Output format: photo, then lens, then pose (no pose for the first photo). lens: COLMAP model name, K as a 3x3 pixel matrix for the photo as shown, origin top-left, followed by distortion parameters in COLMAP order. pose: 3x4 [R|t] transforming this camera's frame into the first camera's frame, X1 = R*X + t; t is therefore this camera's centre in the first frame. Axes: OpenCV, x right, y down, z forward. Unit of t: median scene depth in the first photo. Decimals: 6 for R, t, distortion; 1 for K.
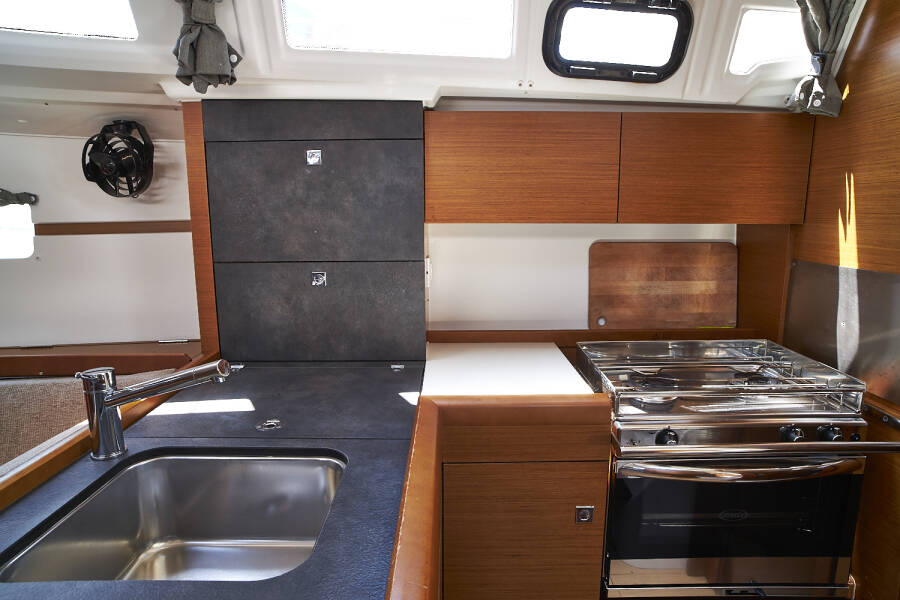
lens RADIAL K [[537.2, 0, 450.0], [0, 537.2, 300.0], [0, 0, 1]] dist [-0.028786, -0.001937]
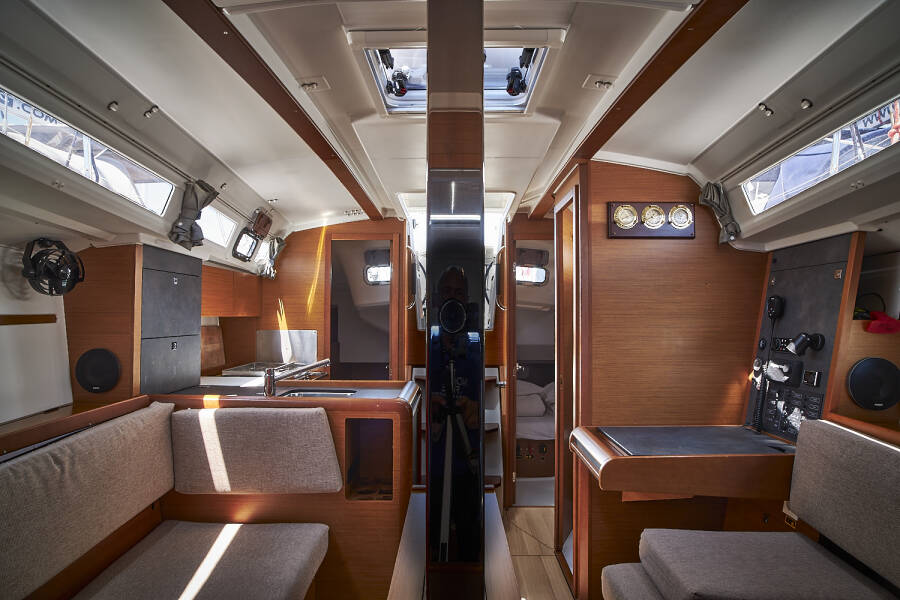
lens RADIAL K [[537.2, 0, 450.0], [0, 537.2, 300.0], [0, 0, 1]] dist [-0.028786, -0.001937]
pose [[0.013597, 0.032175, 0.999390, -2.047154], [0.161674, 0.986260, -0.033951, 0.020024], [-0.986751, 0.162037, 0.008208, 0.028597]]
